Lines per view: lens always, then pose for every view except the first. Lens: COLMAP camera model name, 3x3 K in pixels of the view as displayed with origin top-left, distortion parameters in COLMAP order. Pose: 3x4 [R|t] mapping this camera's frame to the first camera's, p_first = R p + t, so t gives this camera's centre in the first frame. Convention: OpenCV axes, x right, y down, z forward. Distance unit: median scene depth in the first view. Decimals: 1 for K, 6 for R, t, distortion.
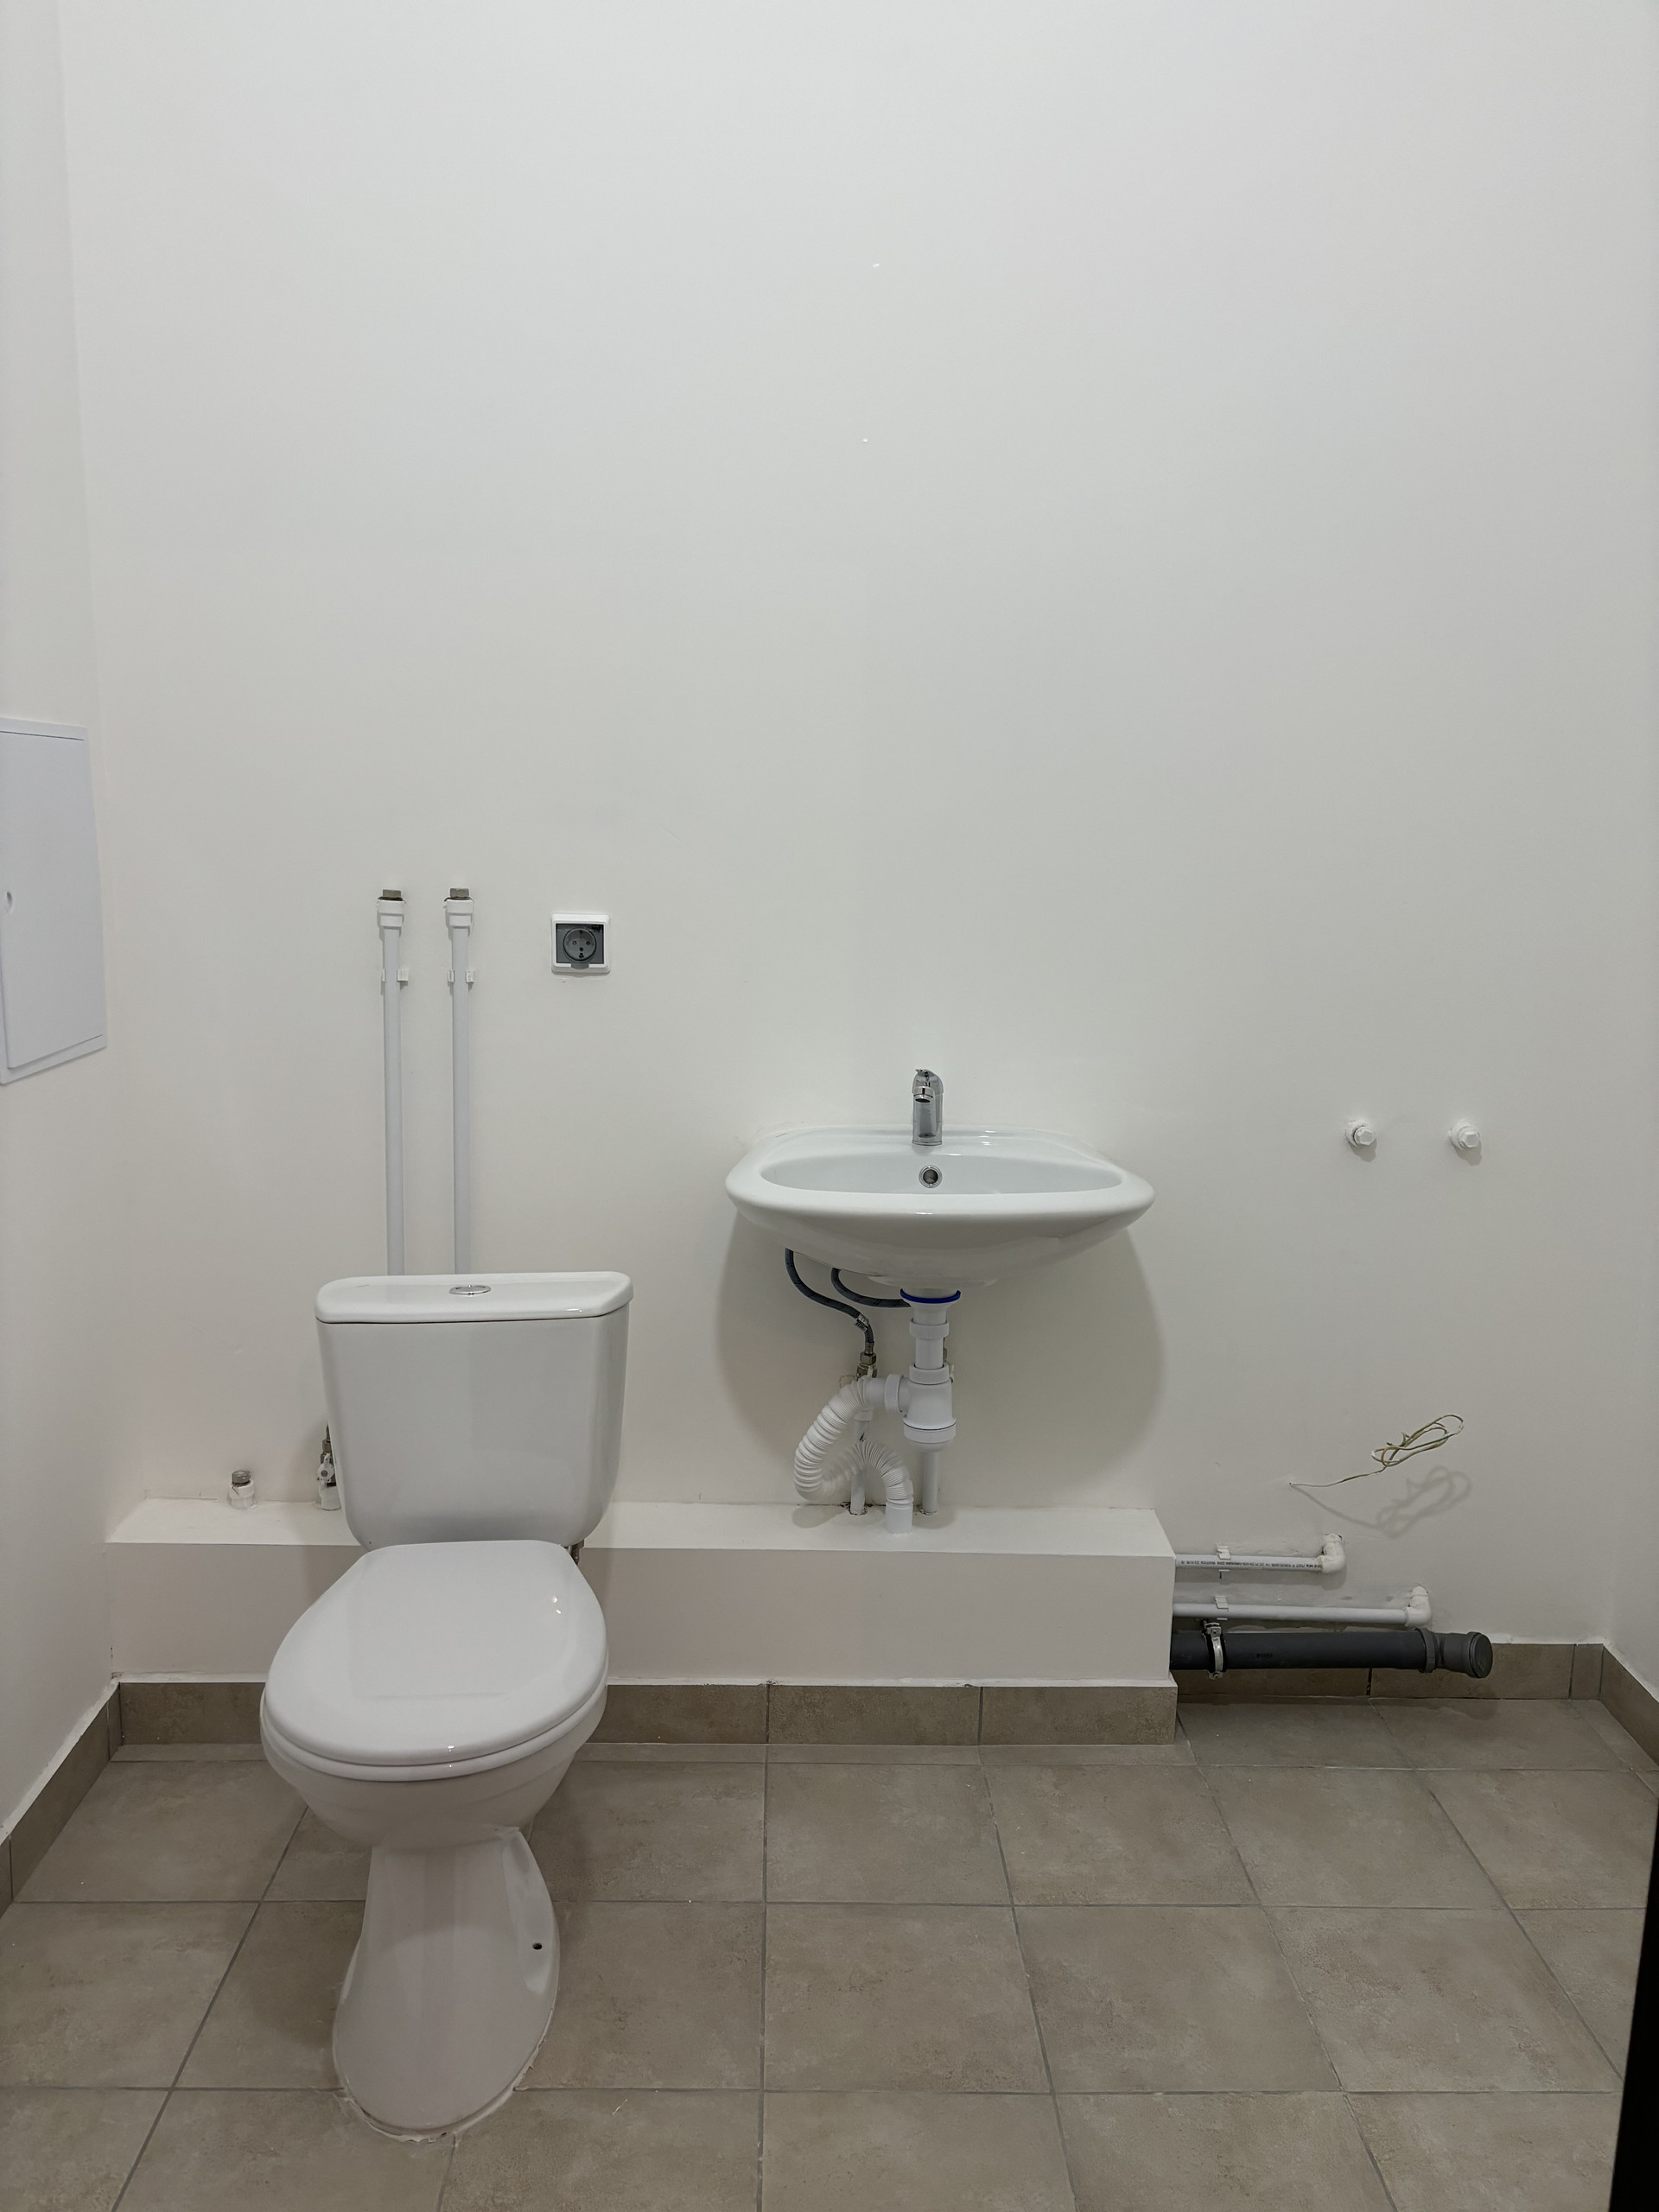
lens RADIAL K [[1673.4, 0, 827.7], [0, 1673.4, 1140.0], [0, 0, 1]] dist [0.010658, 0.001052]
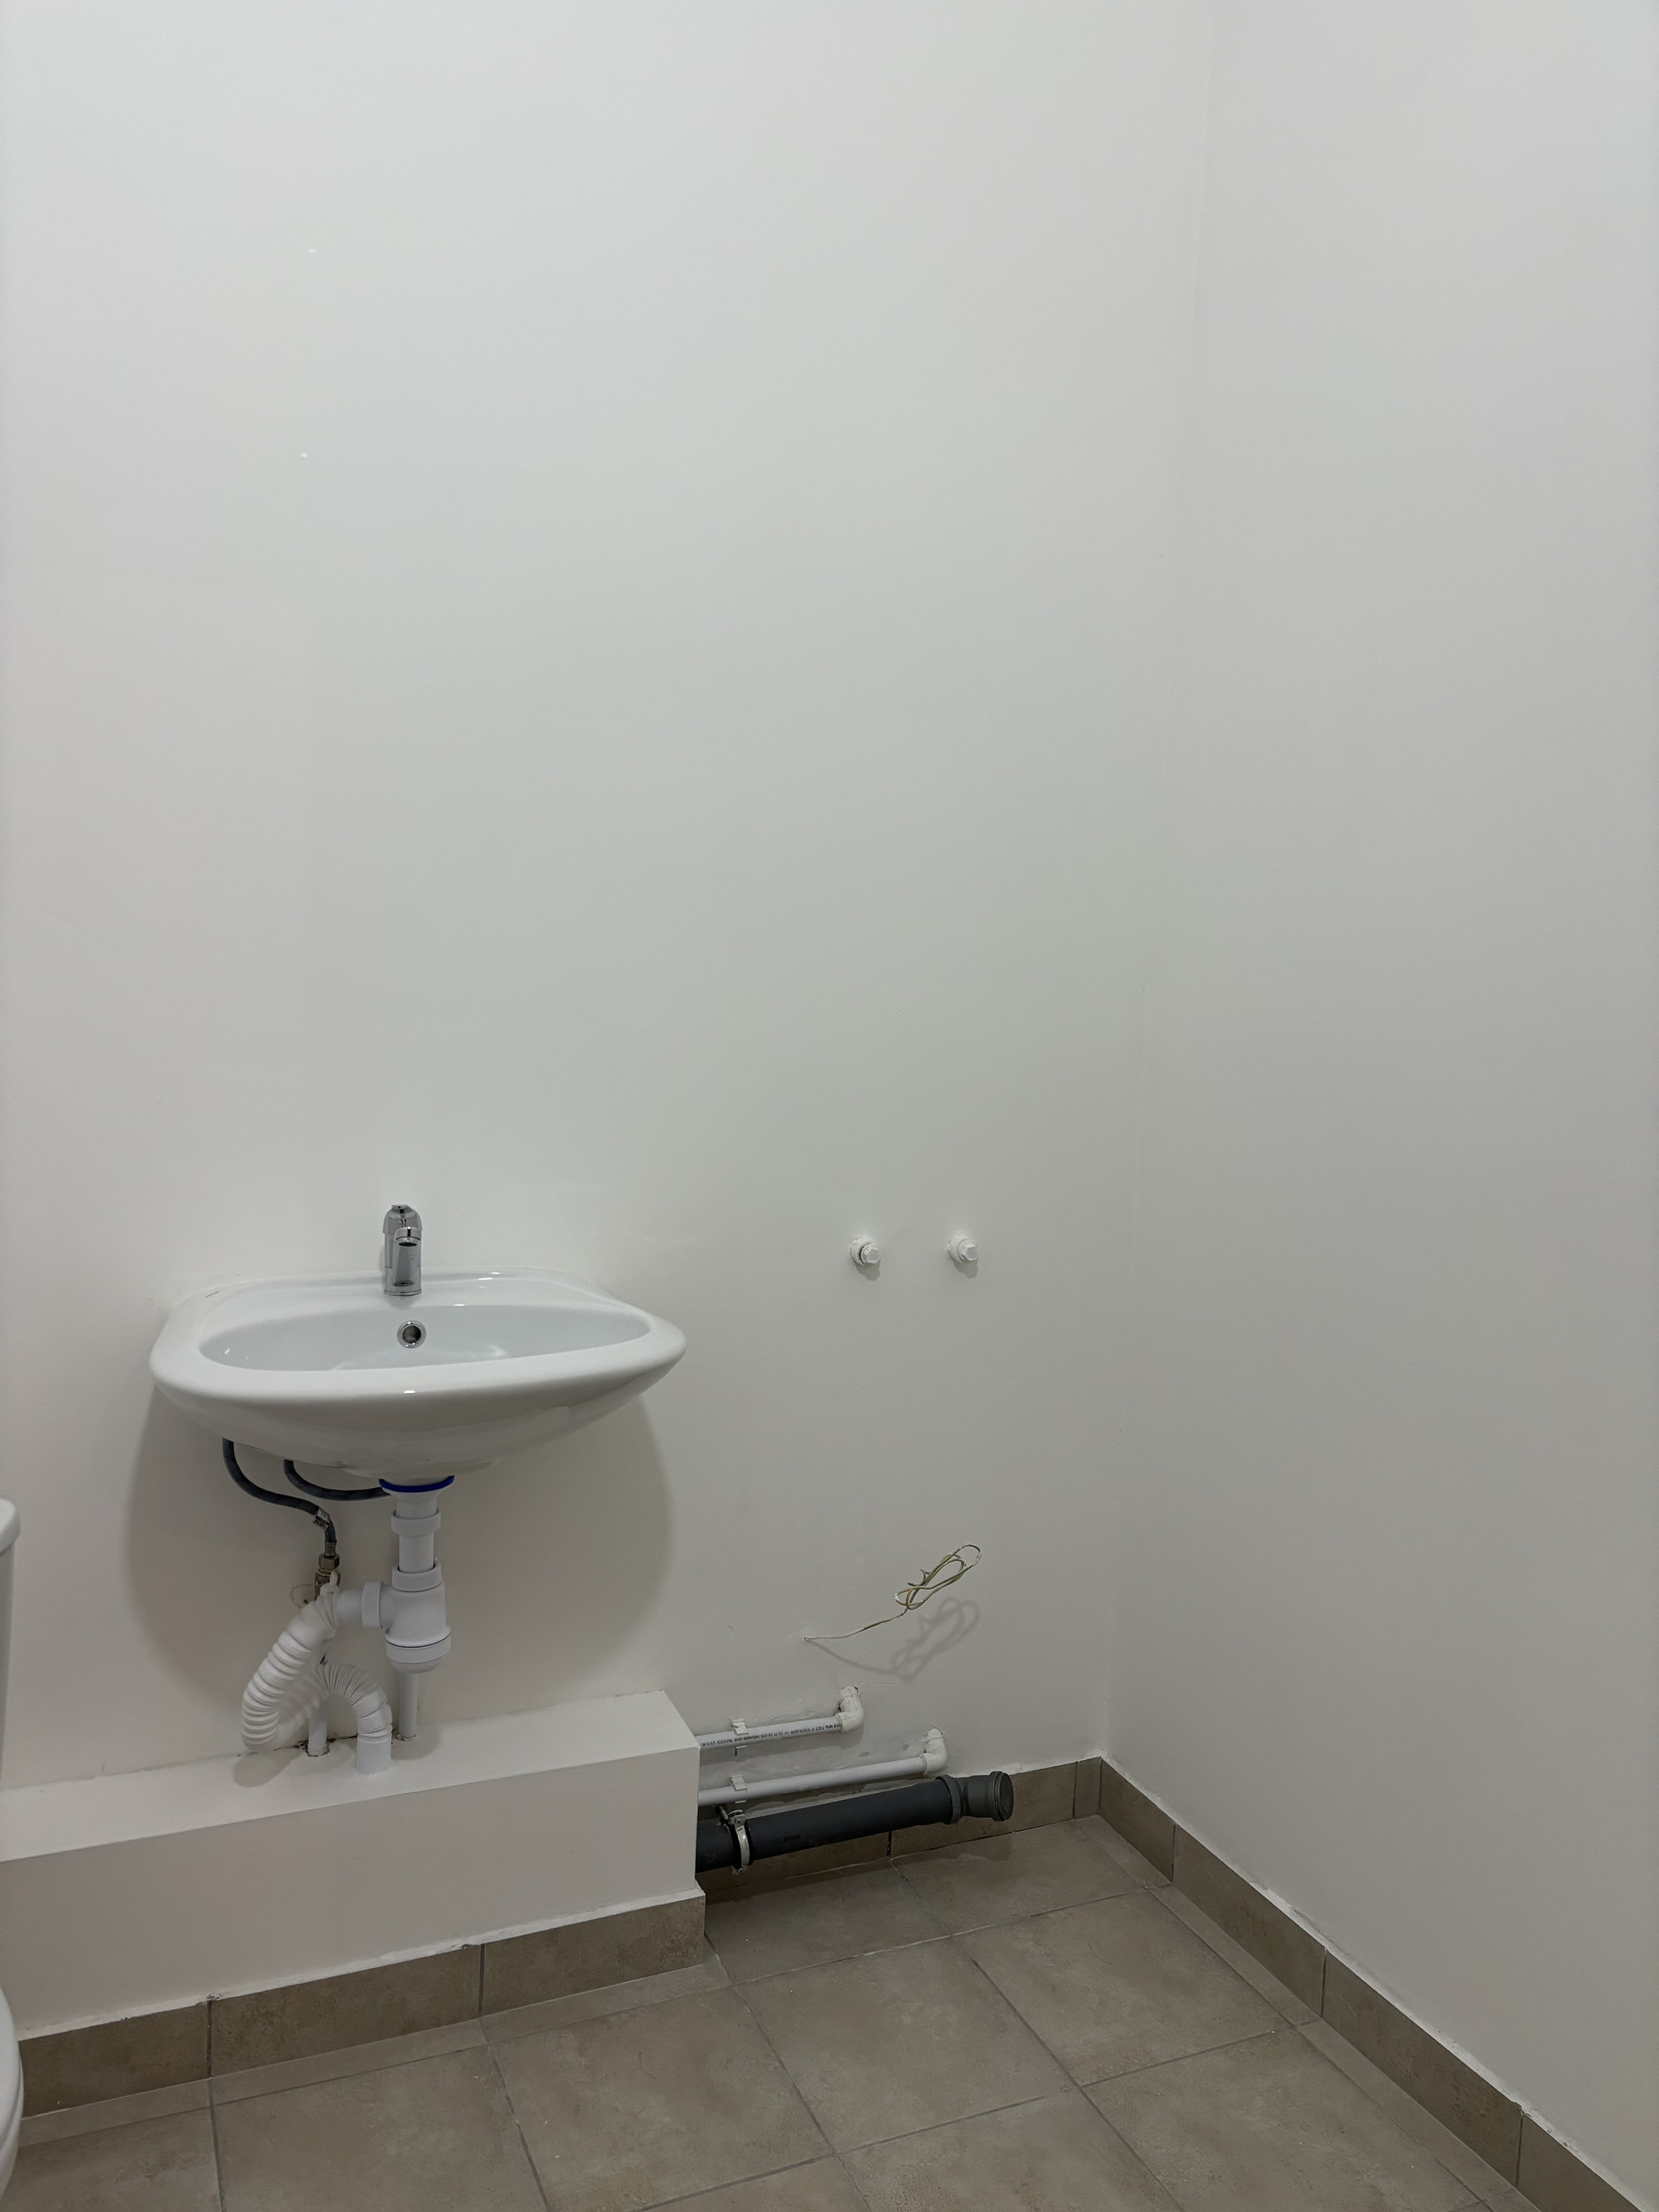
lens RADIAL K [[1673.4, 0, 827.7], [0, 1673.4, 1140.0], [0, 0, 1]] dist [0.010658, 0.001052]
pose [[0.928228, -0.025750, 0.371120, -0.048017], [0.048250, 0.997508, -0.051468, -0.019735], [-0.368870, 0.065680, 0.927158, 0.143262]]
